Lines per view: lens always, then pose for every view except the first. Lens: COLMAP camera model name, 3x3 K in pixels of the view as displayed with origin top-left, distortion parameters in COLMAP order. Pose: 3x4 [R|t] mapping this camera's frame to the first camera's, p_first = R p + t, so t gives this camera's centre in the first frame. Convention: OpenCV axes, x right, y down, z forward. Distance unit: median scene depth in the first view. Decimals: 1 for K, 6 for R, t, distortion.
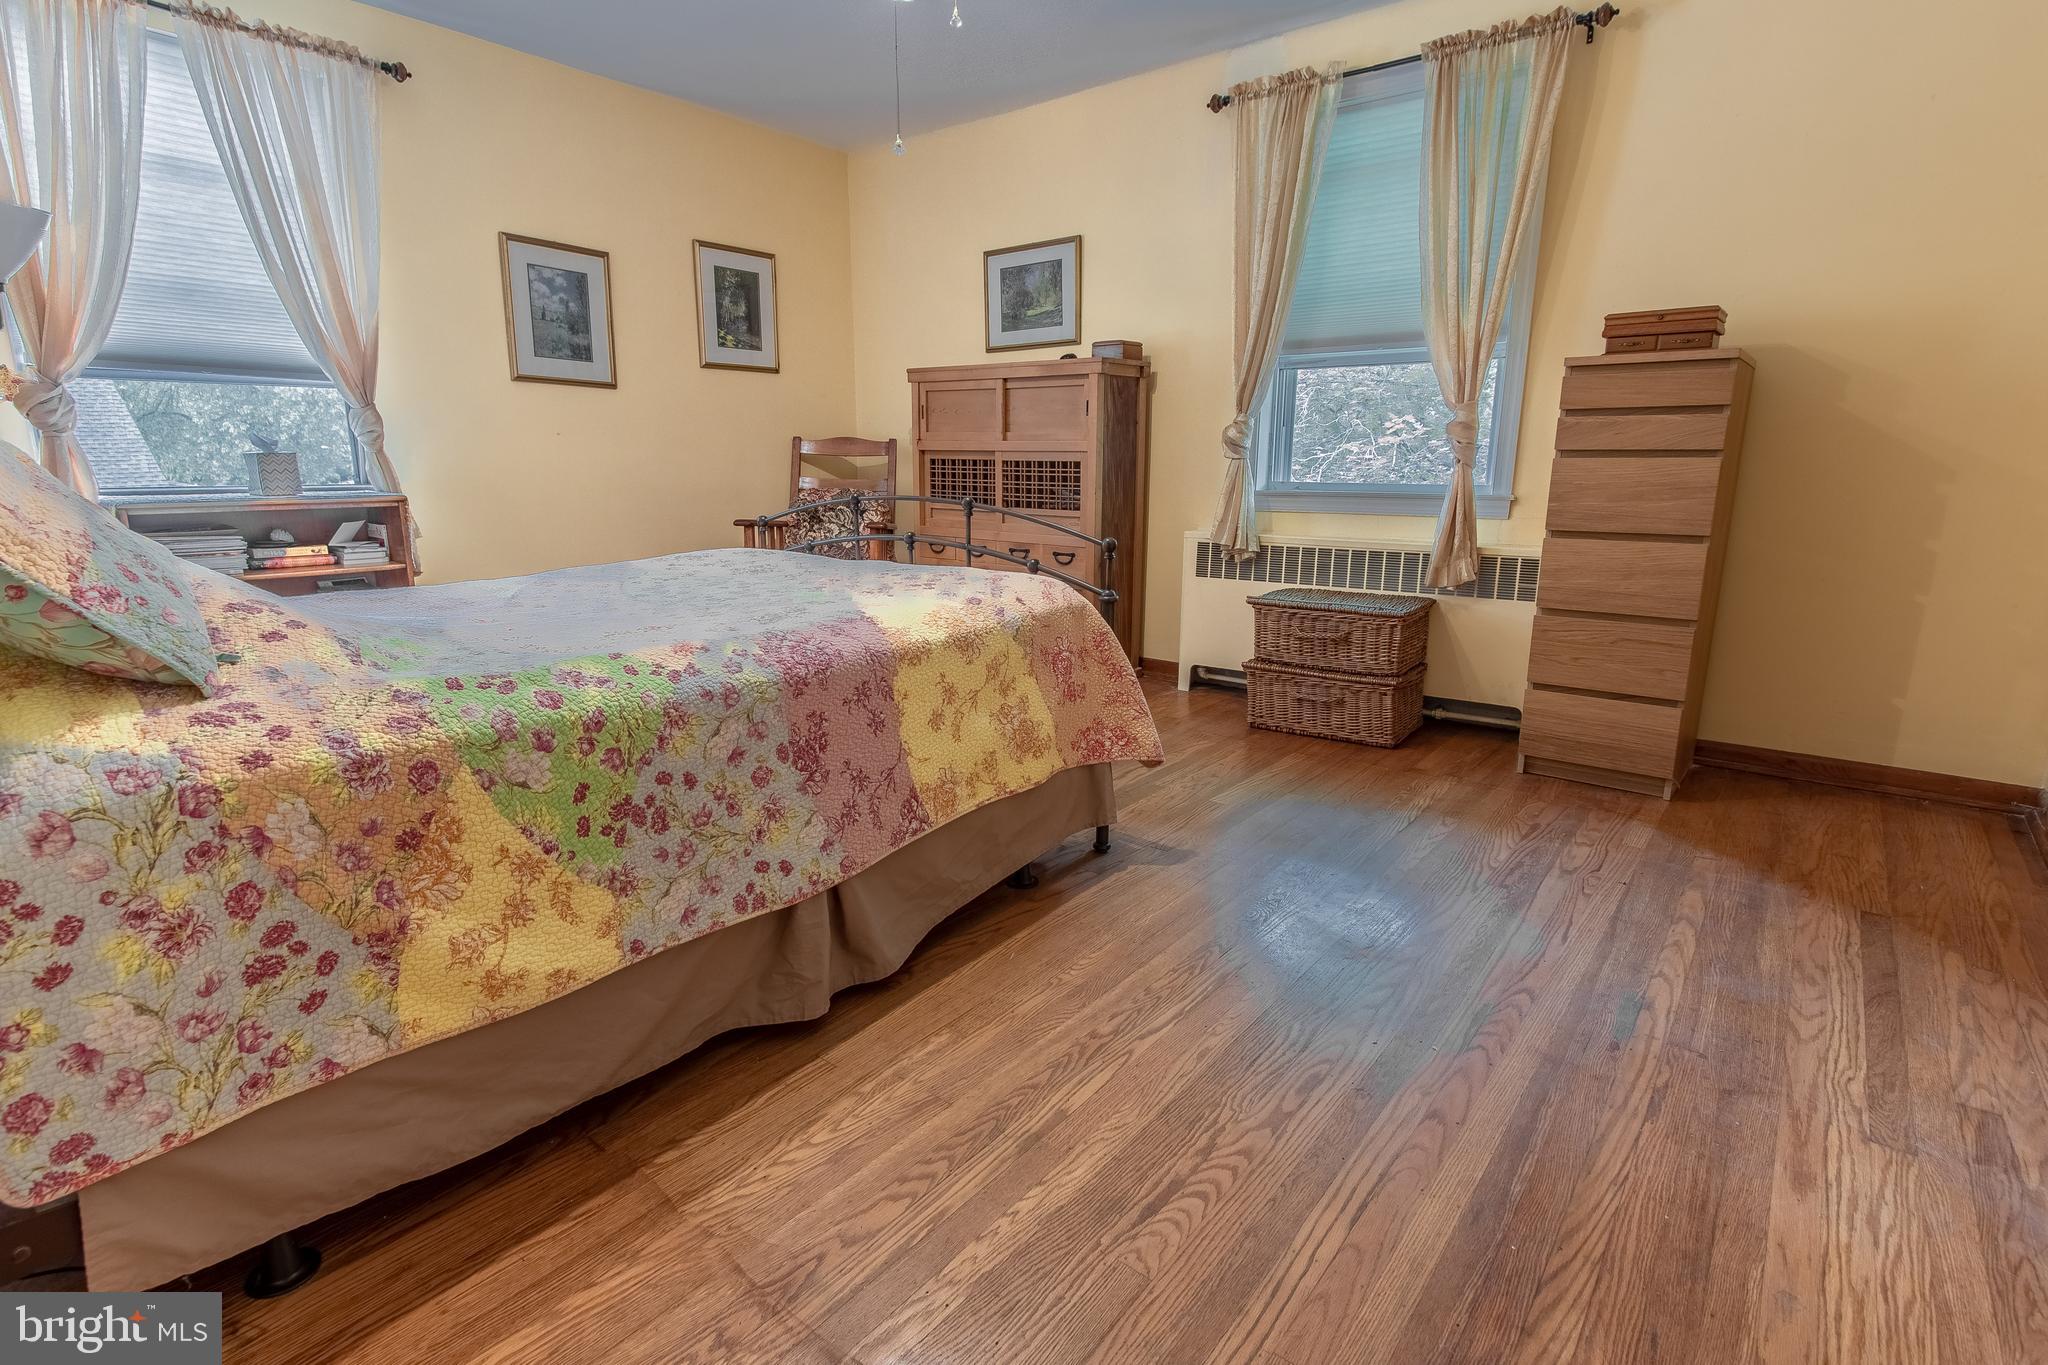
lens RADIAL K [[974.9, 0, 1009.2], [0, 974.9, 680.9], [0, 0, 1]] dist [0.012147, -0.007378]
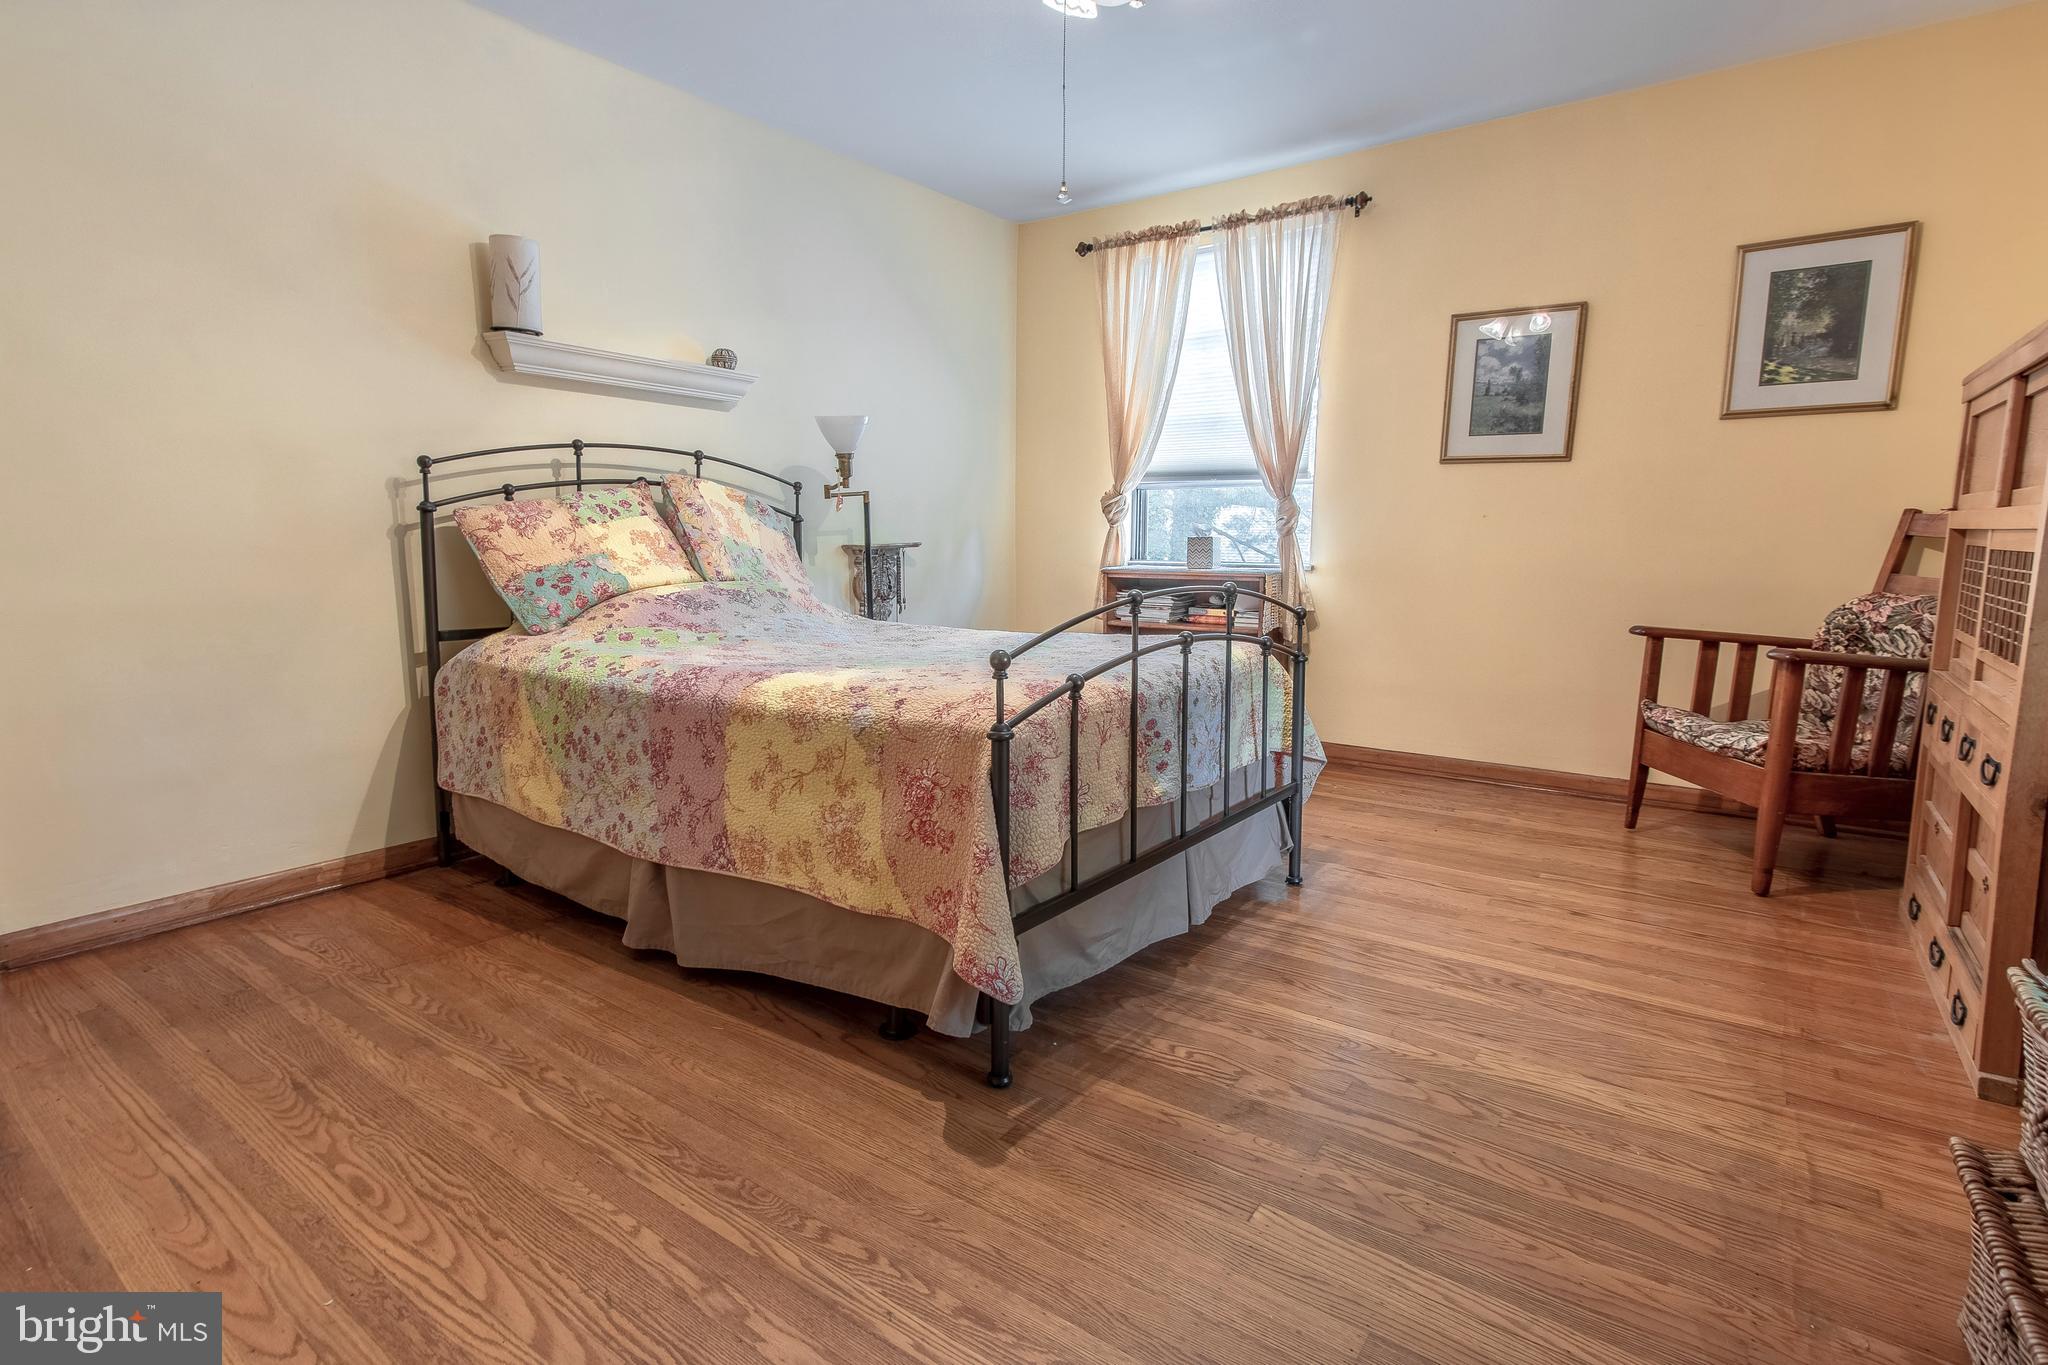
lens RADIAL K [[974.9, 0, 1009.2], [0, 974.9, 680.9], [0, 0, 1]] dist [0.012147, -0.007378]
pose [[0.075009, 0.145848, -0.986459, 0.969747], [-0.226583, 0.965863, 0.125573, -0.258209], [0.971099, 0.214096, 0.105495, 1.114924]]
